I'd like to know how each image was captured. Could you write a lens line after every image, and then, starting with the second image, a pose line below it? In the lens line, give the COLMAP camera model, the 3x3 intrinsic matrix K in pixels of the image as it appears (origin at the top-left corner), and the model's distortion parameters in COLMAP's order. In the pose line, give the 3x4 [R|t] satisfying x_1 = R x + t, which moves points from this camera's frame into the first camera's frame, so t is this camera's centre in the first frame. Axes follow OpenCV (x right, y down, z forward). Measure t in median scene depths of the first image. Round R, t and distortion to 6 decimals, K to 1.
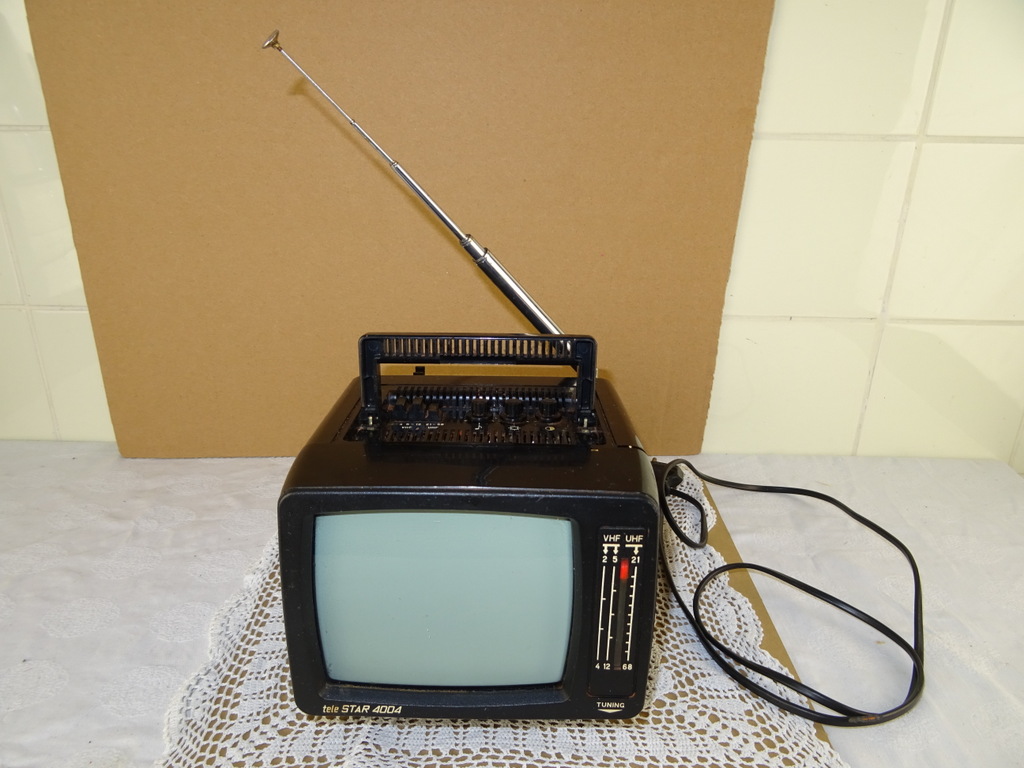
lens RADIAL K [[726.8, 0, 519.2], [0, 726.8, 386.2], [0, 0, 1]] dist [0.006596, -0.026894]
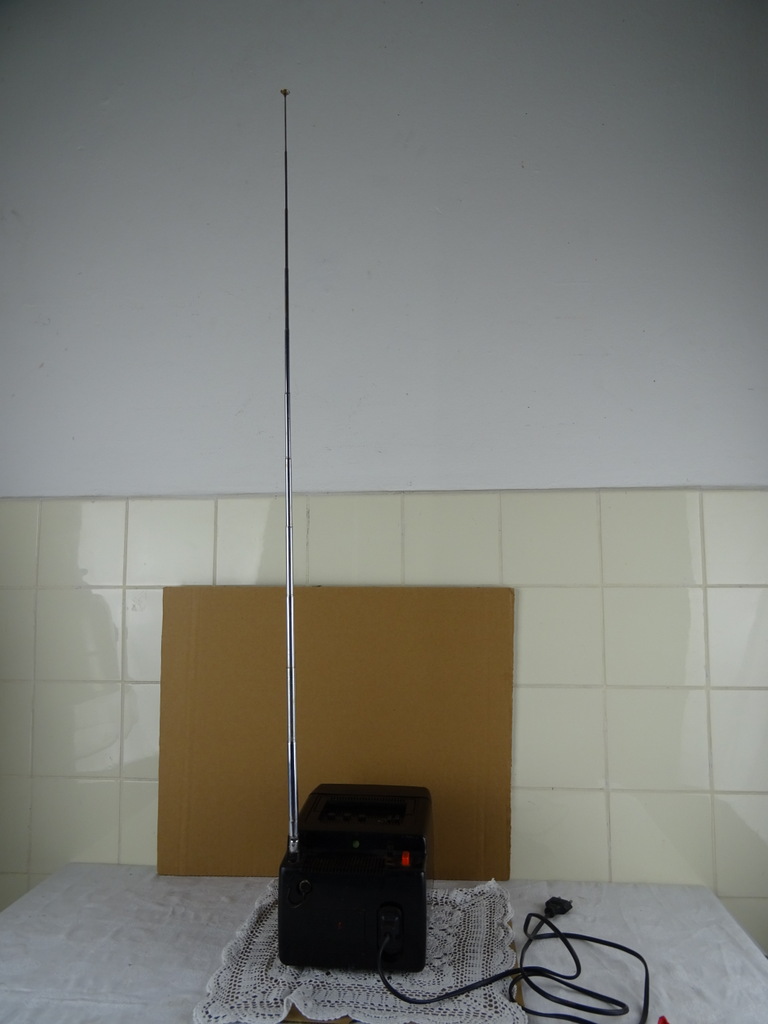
lens RADIAL K [[726.8, 0, 383.8], [0, 726.8, 518.9], [0, 0, 1]] dist [0.006596, -0.026894]
pose [[0.997203, -0.022649, -0.071227, 0.193357], [-0.011633, 0.894338, -0.447242, 0.182468], [0.073831, 0.446819, 0.891573, -1.402608]]
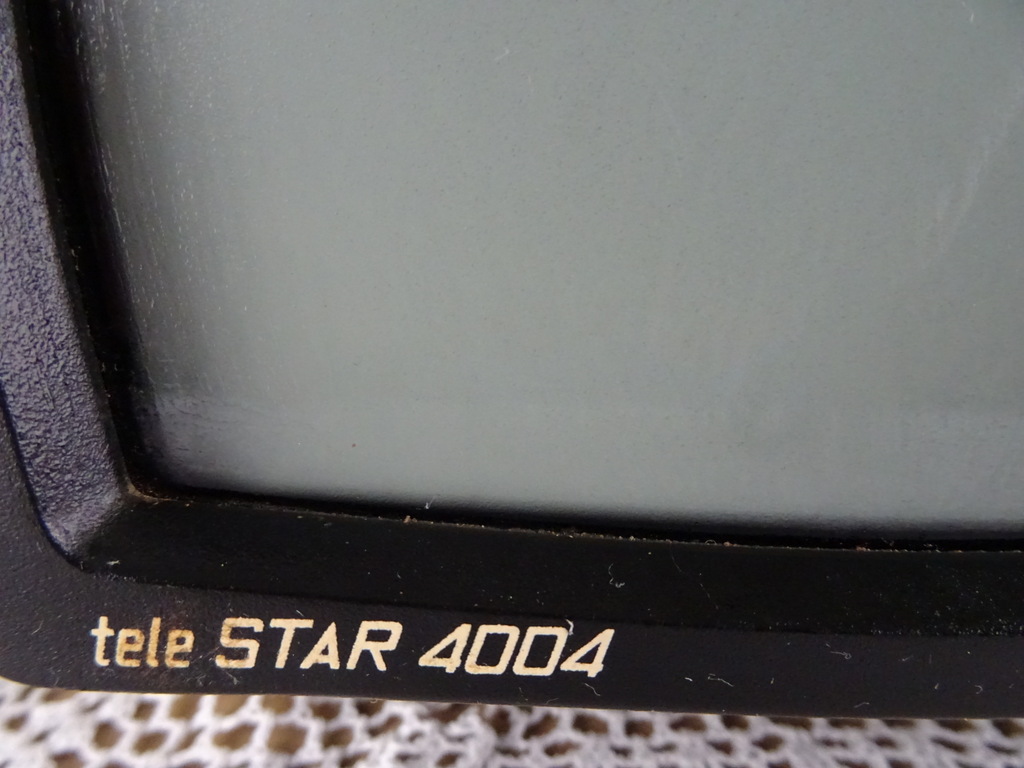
lens RADIAL K [[726.8, 0, 502.7], [0, 726.8, 375.2], [0, 0, 1]] dist [0.006596, -0.026894]
pose [[0.999968, 0.007717, -0.001857, -0.162049], [-0.007809, 0.998402, -0.055965, 0.347556], [0.001422, 0.055977, 0.998431, 0.742331]]
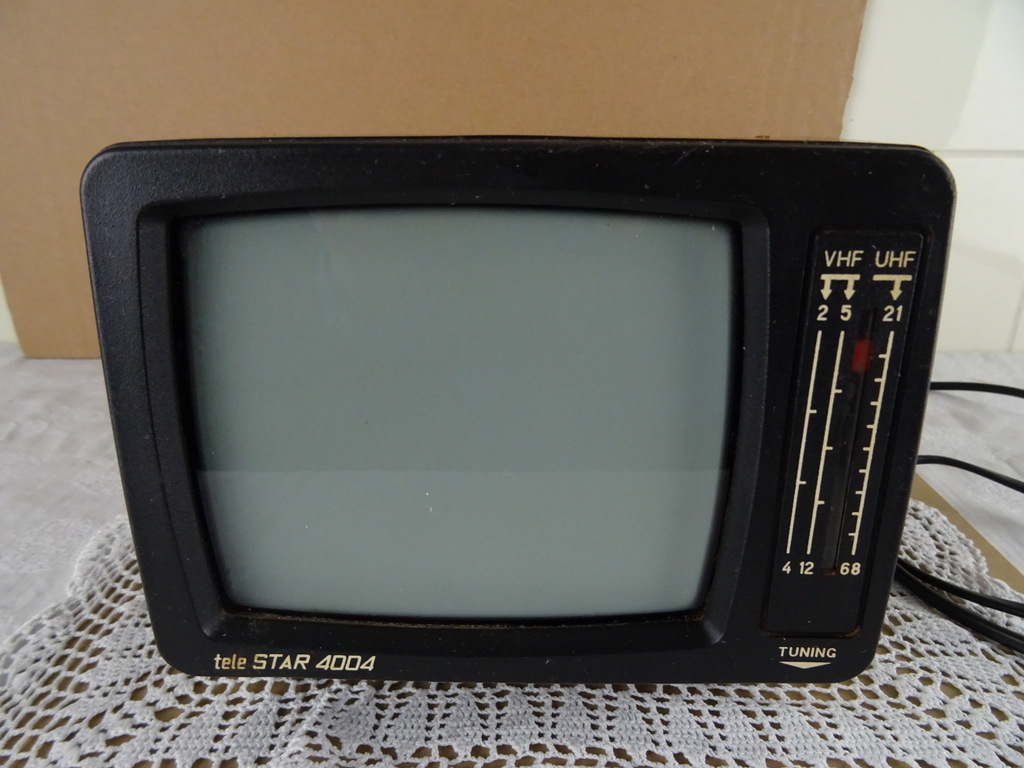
lens RADIAL K [[726.8, 0, 515.9], [0, 726.8, 384.5], [0, 0, 1]] dist [0.006596, -0.026894]
pose [[0.999819, -0.008209, -0.017181, -0.050450], [0.008090, 0.999943, -0.006984, 0.230132], [0.017238, 0.006843, 0.999828, 0.450176]]
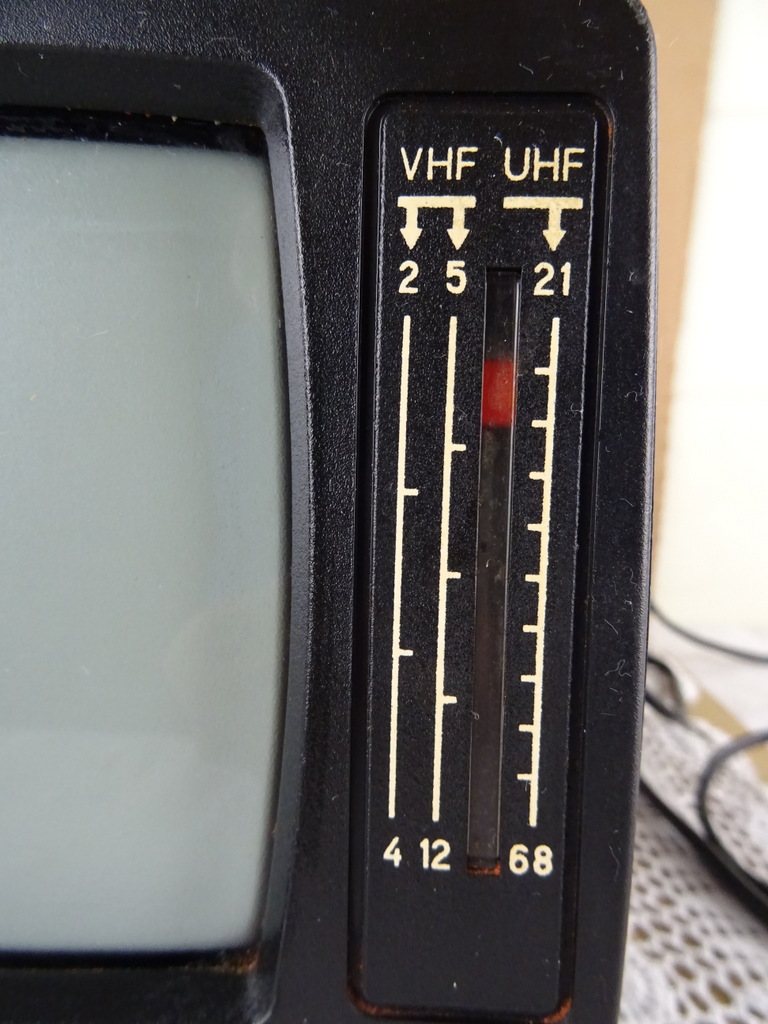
lens RADIAL K [[726.8, 0, 397.8], [0, 726.8, 499.2], [0, 0, 1]] dist [0.006596, -0.026894]
pose [[0.998782, 0.009929, -0.048324, 0.102003], [-0.021466, 0.969418, -0.244477, 0.288316], [0.044419, 0.245216, 0.968450, 0.655503]]
